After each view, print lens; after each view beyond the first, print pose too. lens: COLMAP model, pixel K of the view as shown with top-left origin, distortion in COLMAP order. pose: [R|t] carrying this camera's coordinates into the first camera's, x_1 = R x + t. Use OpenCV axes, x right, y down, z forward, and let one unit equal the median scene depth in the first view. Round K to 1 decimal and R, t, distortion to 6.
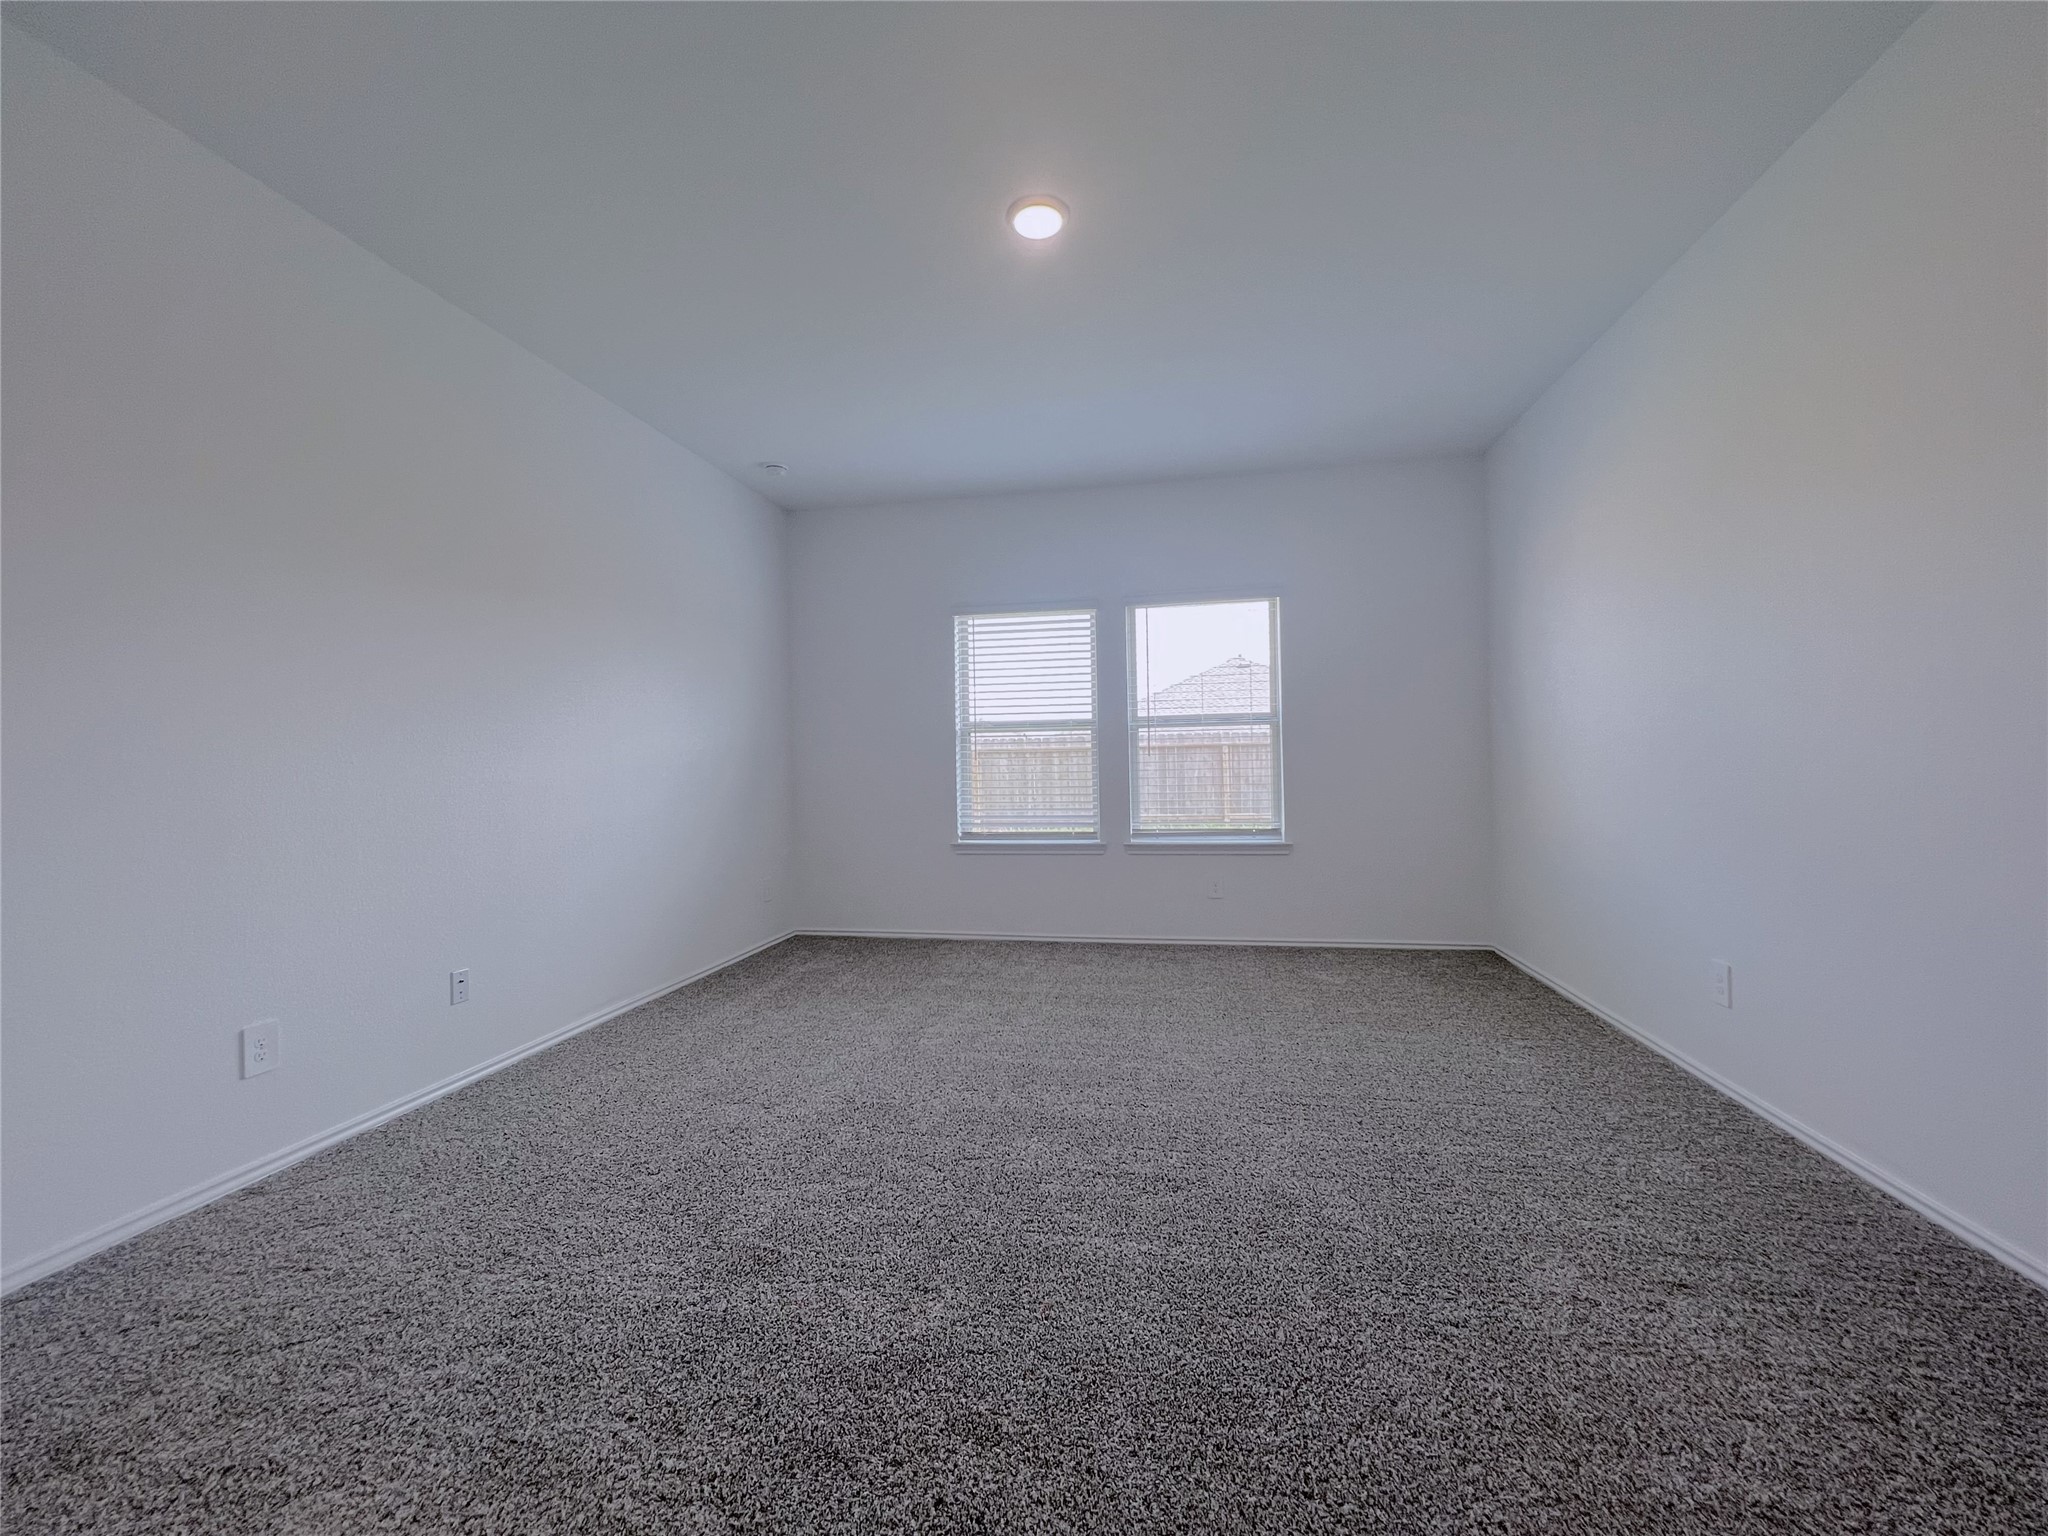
lens RADIAL K [[835.1, 0, 1020.9], [0, 835.1, 762.1], [0, 0, 1]] dist [0.000543, 0.000792]
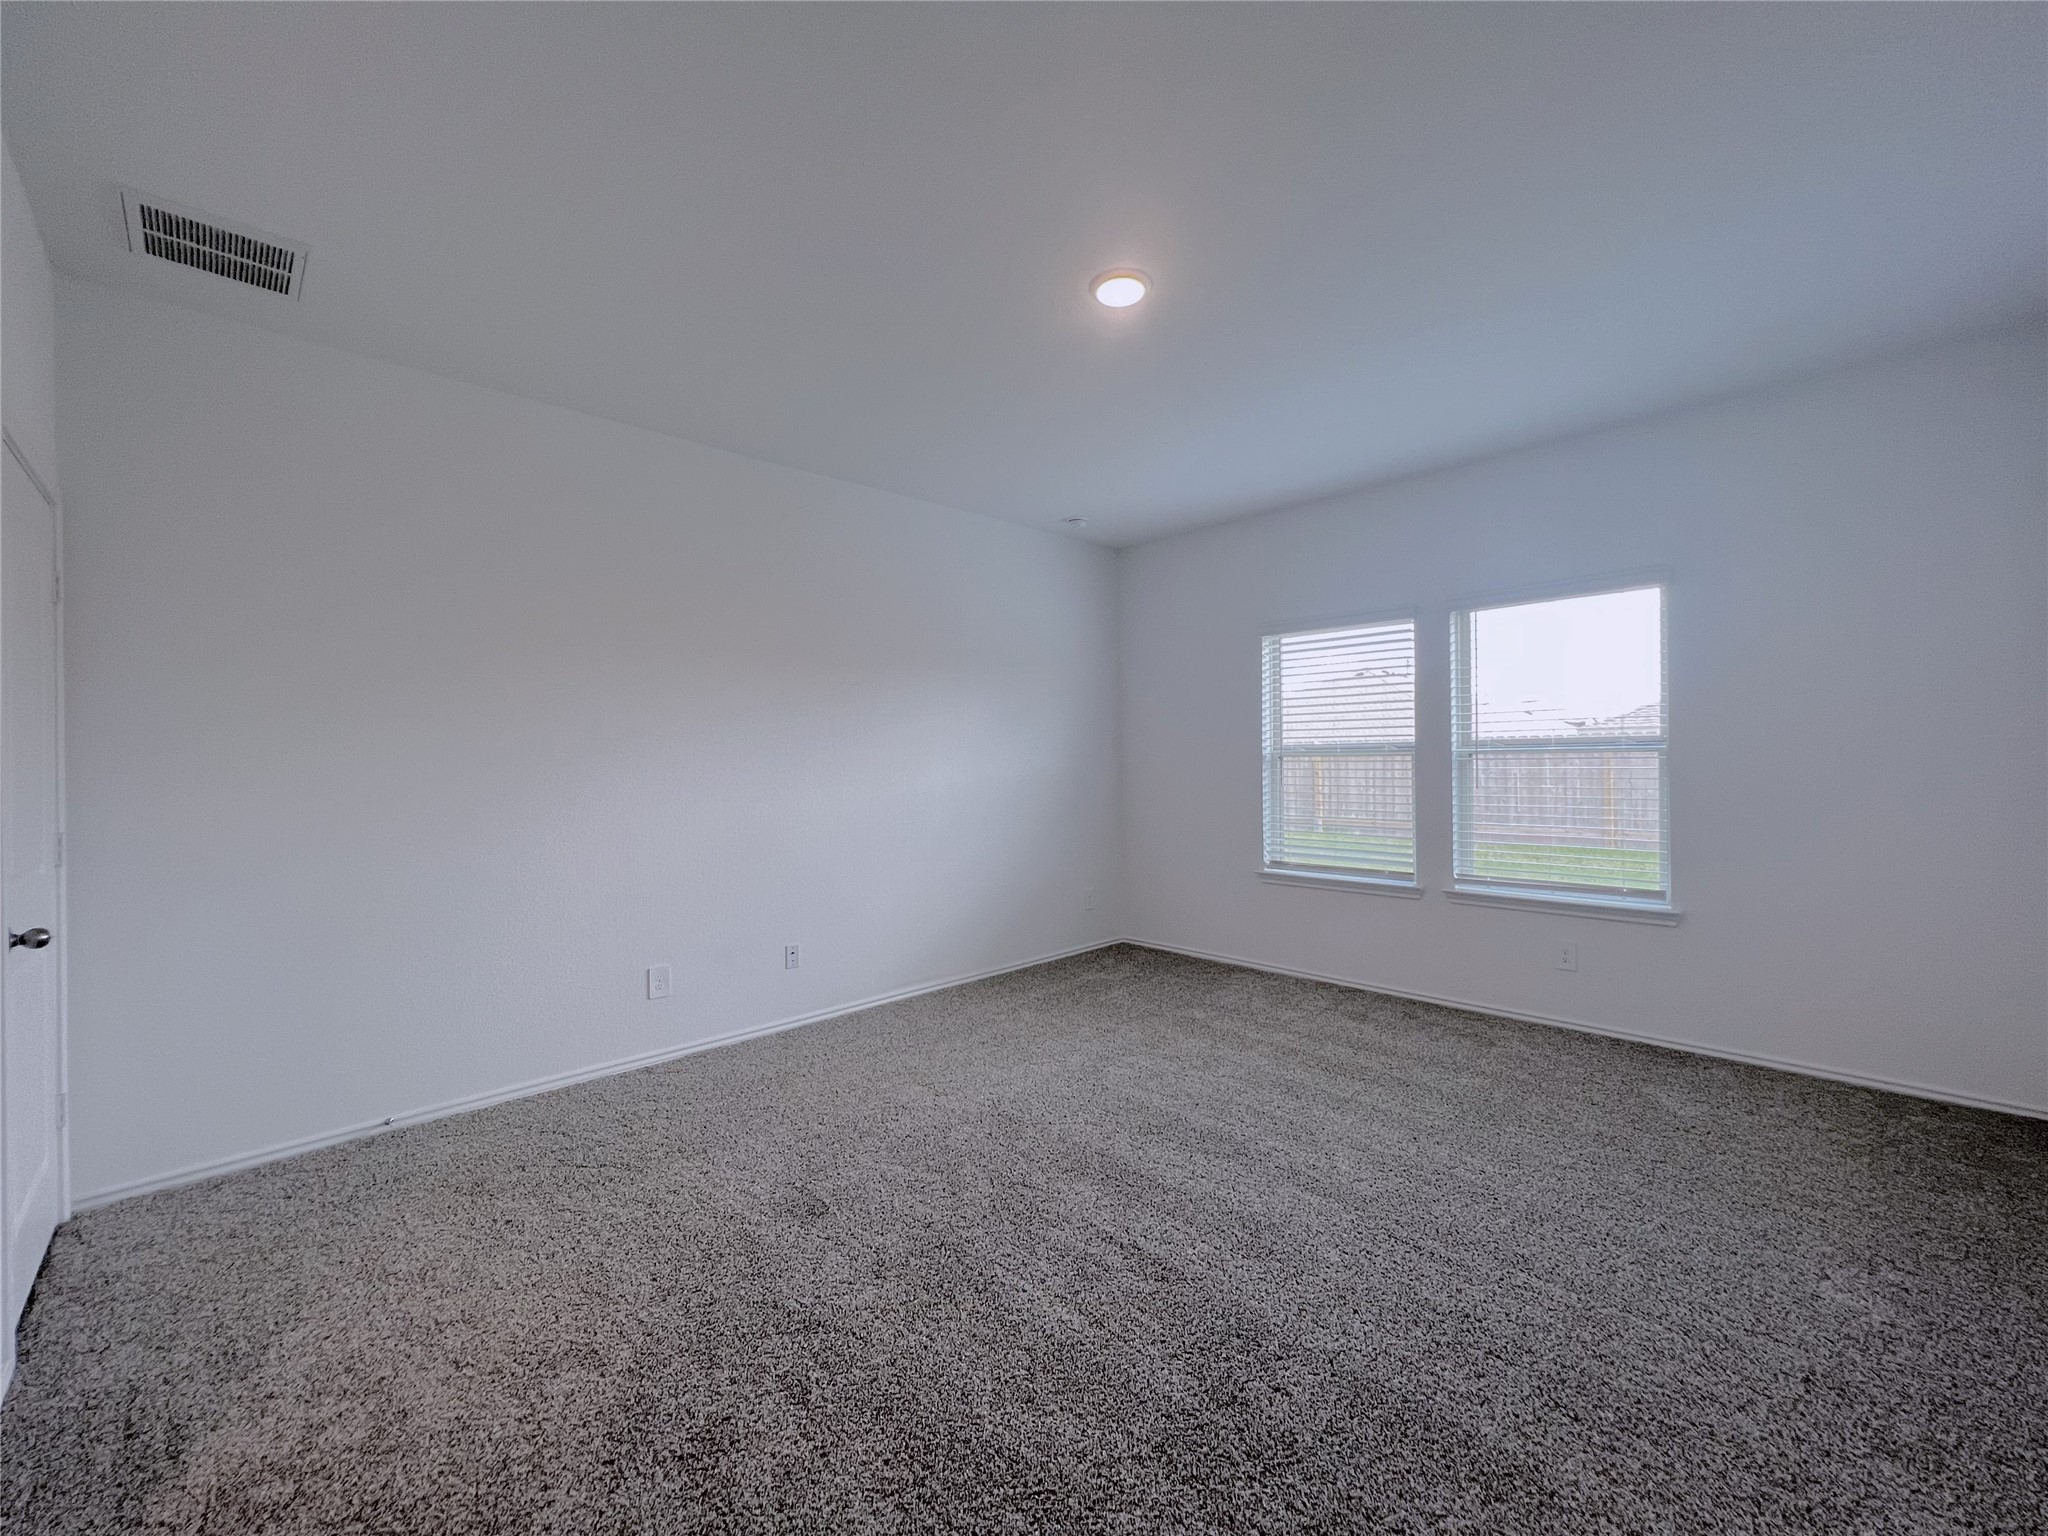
lens RADIAL K [[835.1, 0, 1024.9], [0, 835.1, 767.4], [0, 0, 1]] dist [0.000543, 0.000792]
pose [[0.814523, 0.013704, -0.579969, 0.280947], [0.000071, 0.999719, 0.023723, -0.050990], [0.580131, -0.019364, 0.814293, 0.054943]]
